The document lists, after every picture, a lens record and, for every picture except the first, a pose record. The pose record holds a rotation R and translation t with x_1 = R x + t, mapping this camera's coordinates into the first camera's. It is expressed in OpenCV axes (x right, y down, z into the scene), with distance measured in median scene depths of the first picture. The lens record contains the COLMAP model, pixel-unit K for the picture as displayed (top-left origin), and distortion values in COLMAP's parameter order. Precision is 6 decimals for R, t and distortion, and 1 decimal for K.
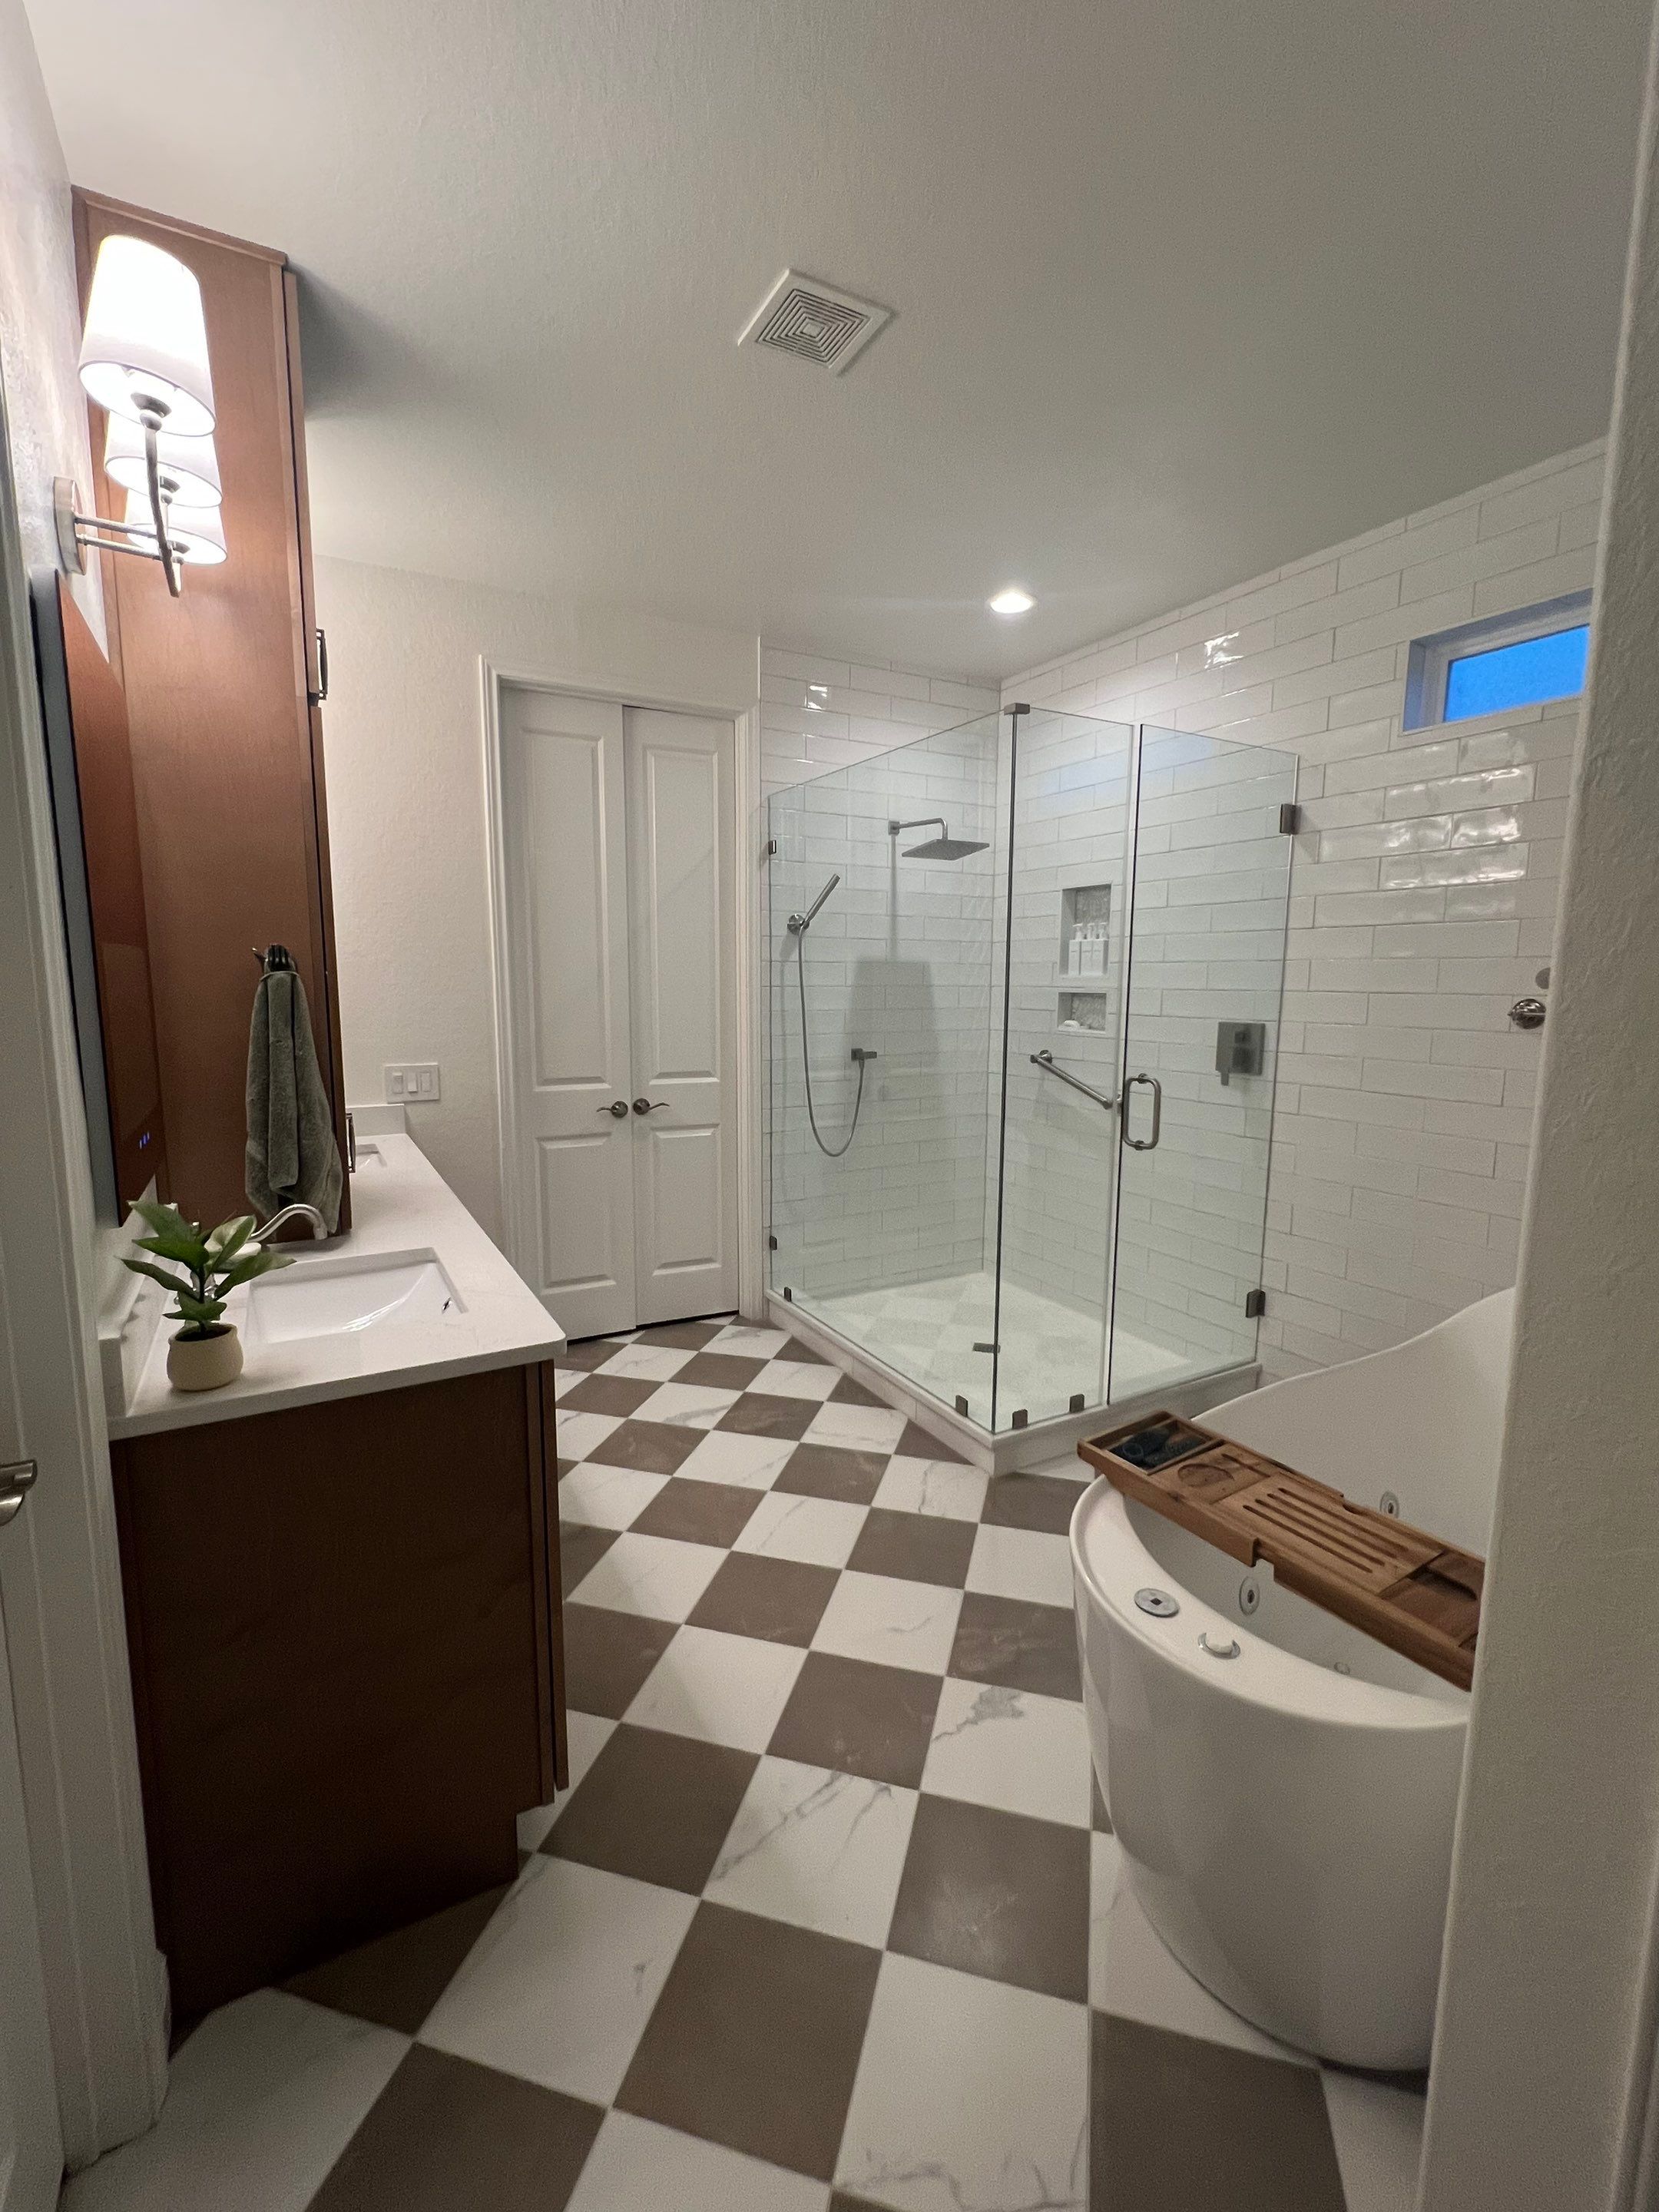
lens RADIAL K [[967.0, 0, 824.0], [0, 967.0, 1112.8], [0, 0, 1]] dist [-0.003350, 0.001167]
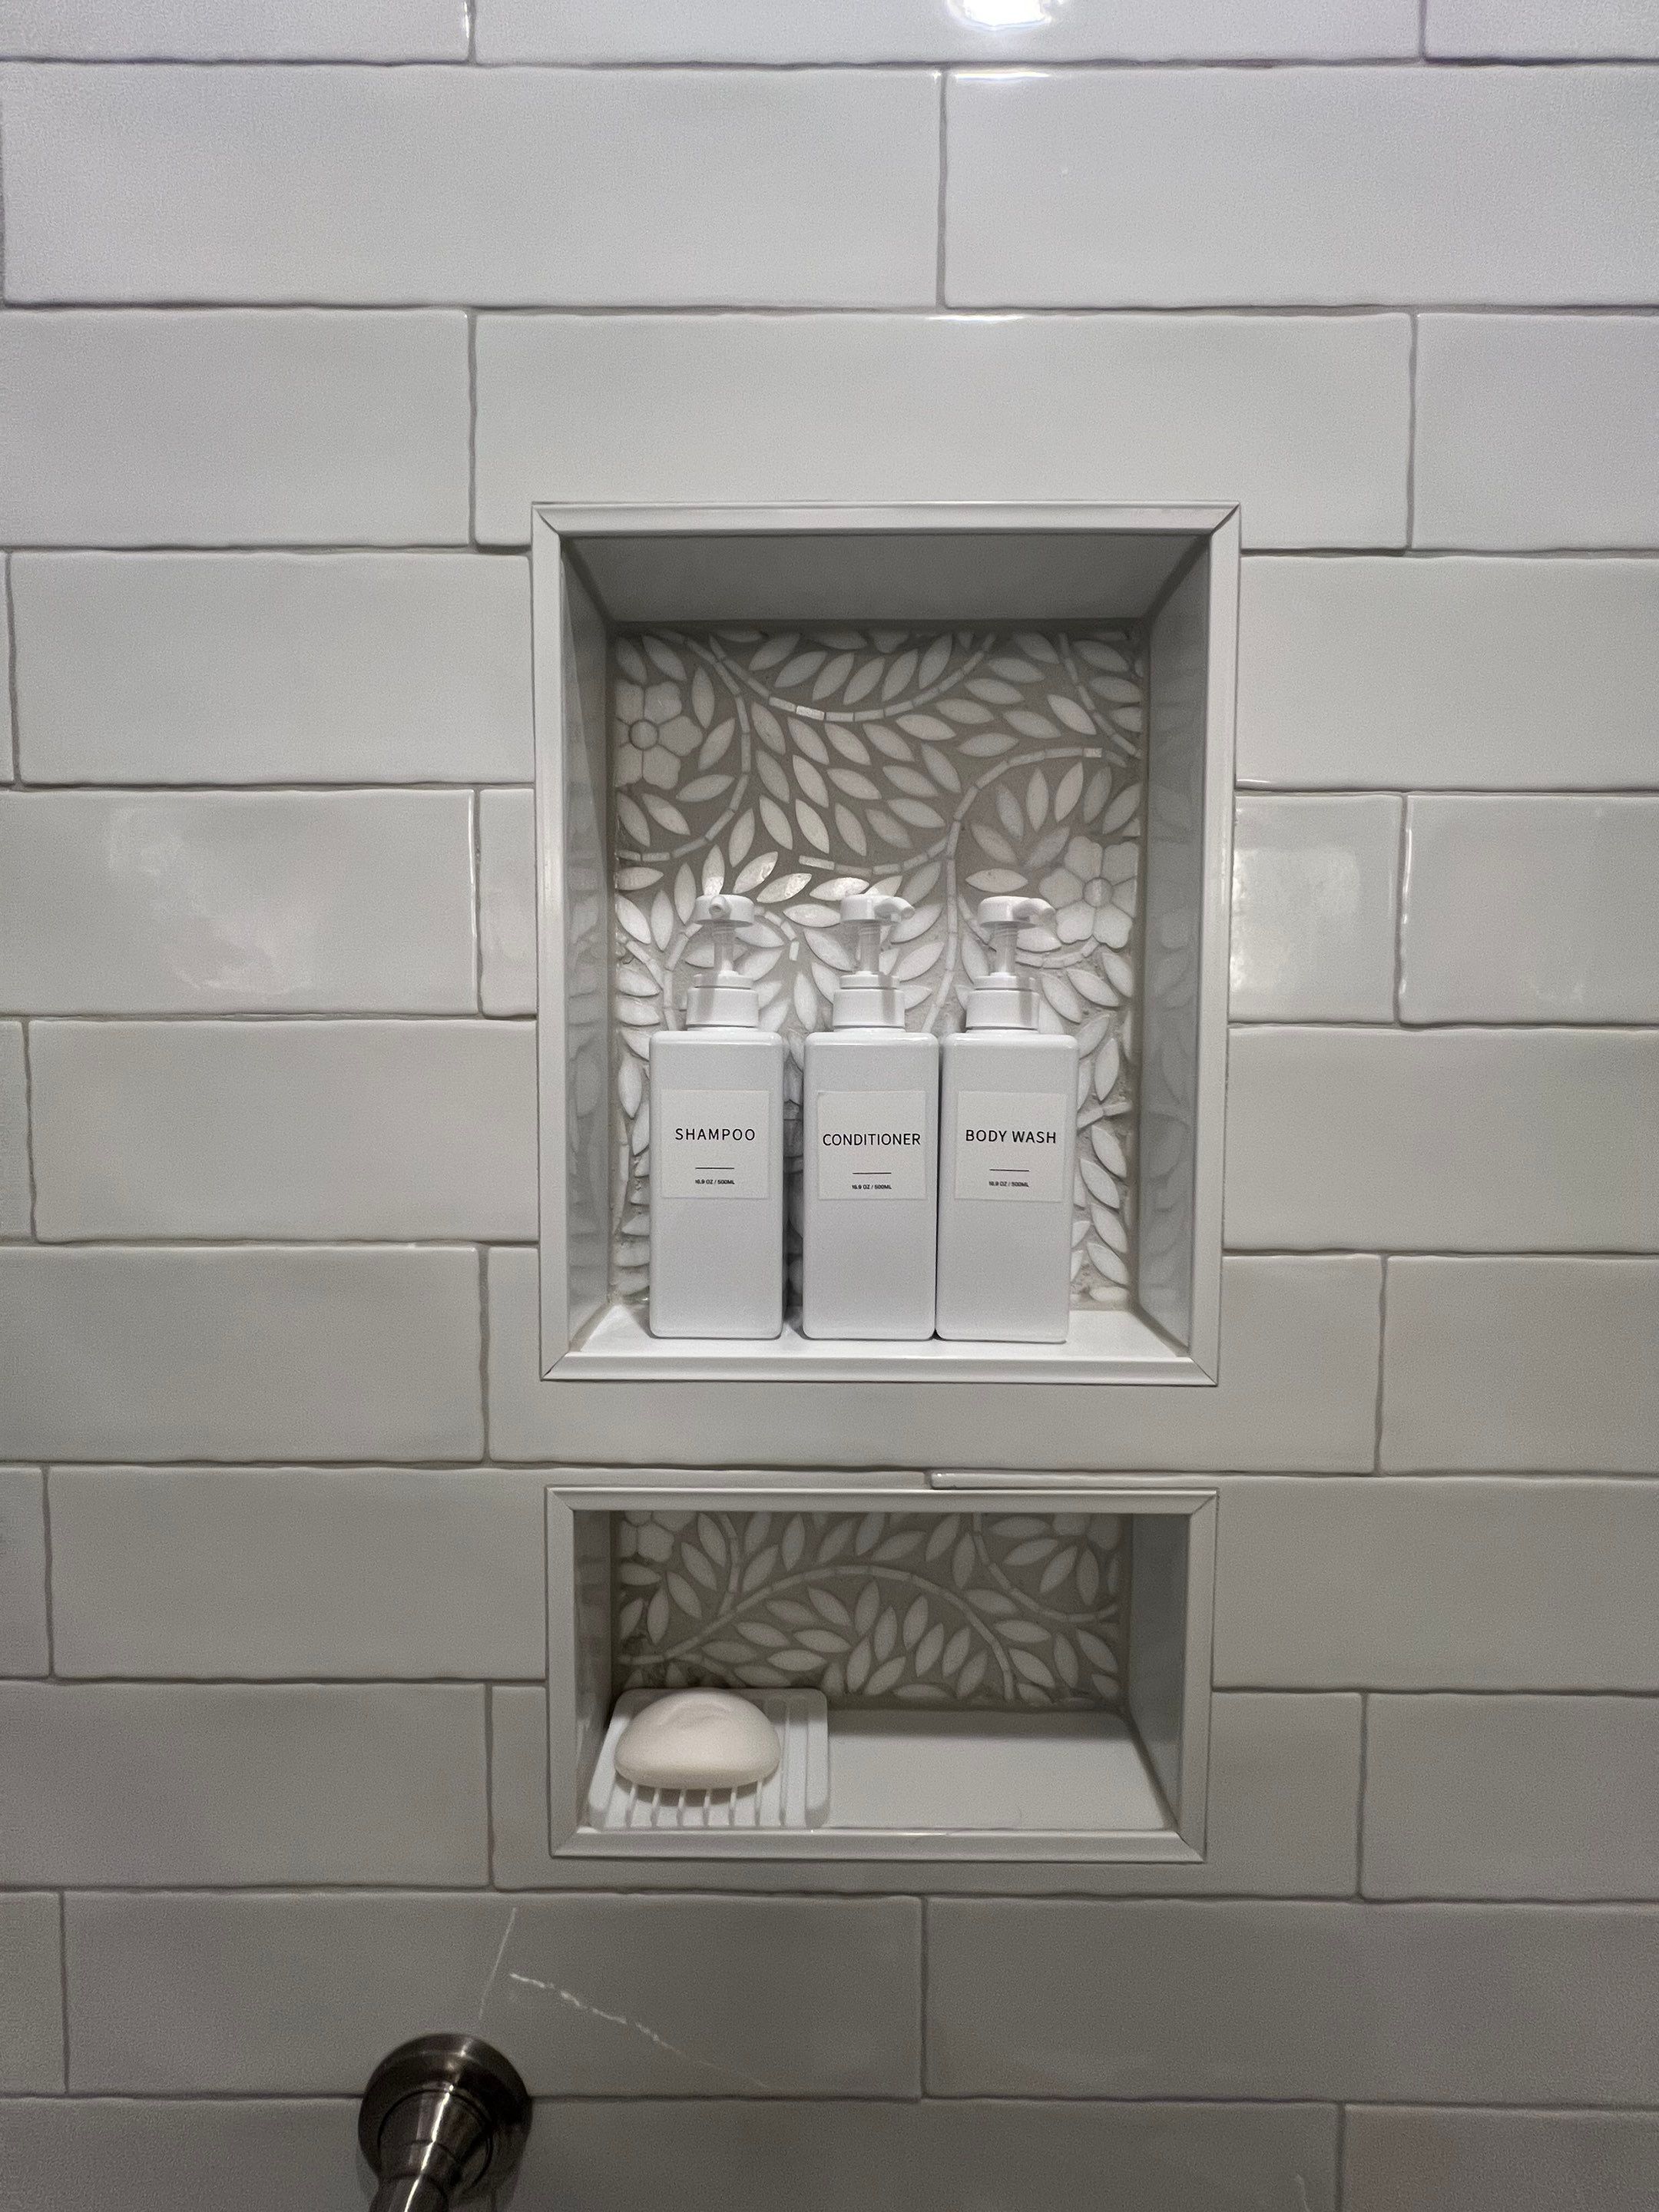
lens RADIAL K [[887.6, 0, 817.3], [0, 887.6, 1114.5], [0, 0, 1]] dist [-0.001537, -0.000091]
pose [[0.494497, -0.046139, 0.867954, 0.221028], [0.120283, 0.992614, -0.015763, -0.210121], [-0.860816, 0.112195, 0.496395, 1.187988]]
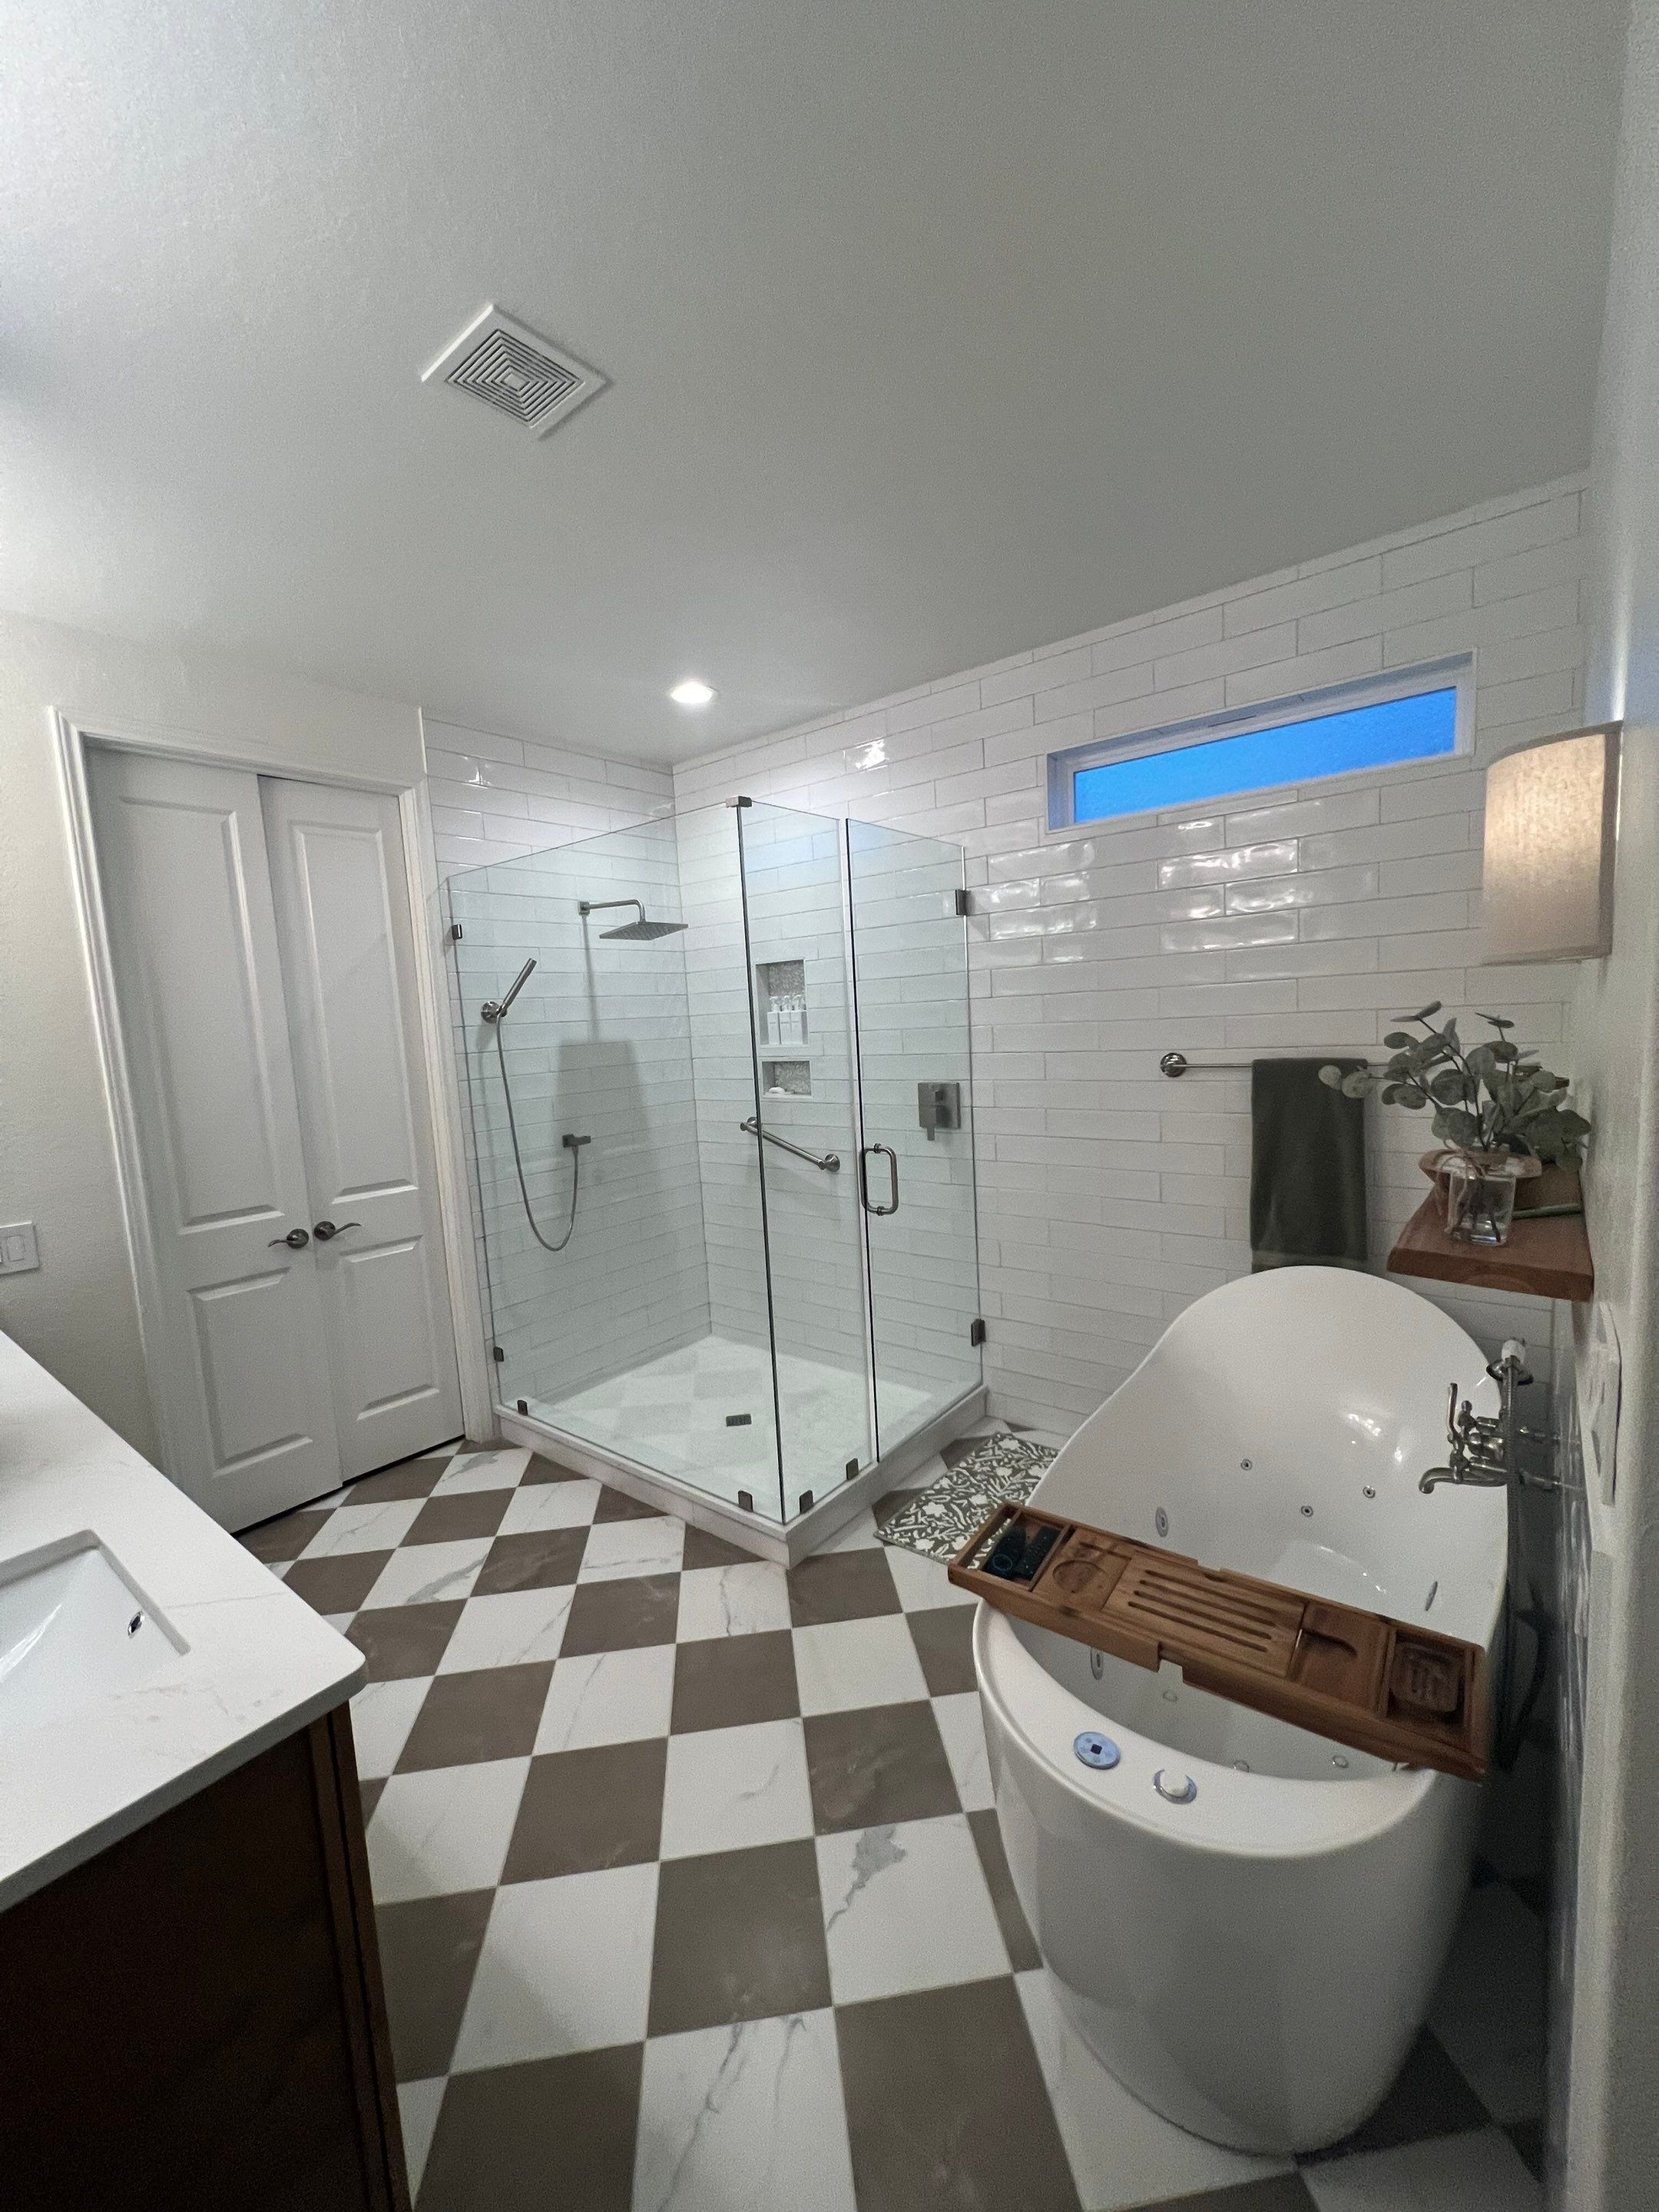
lens RADIAL K [[887.6, 0, 828.8], [0, 887.6, 1113.5], [0, 0, 1]] dist [-0.001537, -0.000091]
pose [[0.922339, -0.097516, 0.373874, -0.071671], [0.111559, 0.993628, -0.016052, -0.058045], [-0.369927, 0.056514, 0.927341, 0.105769]]
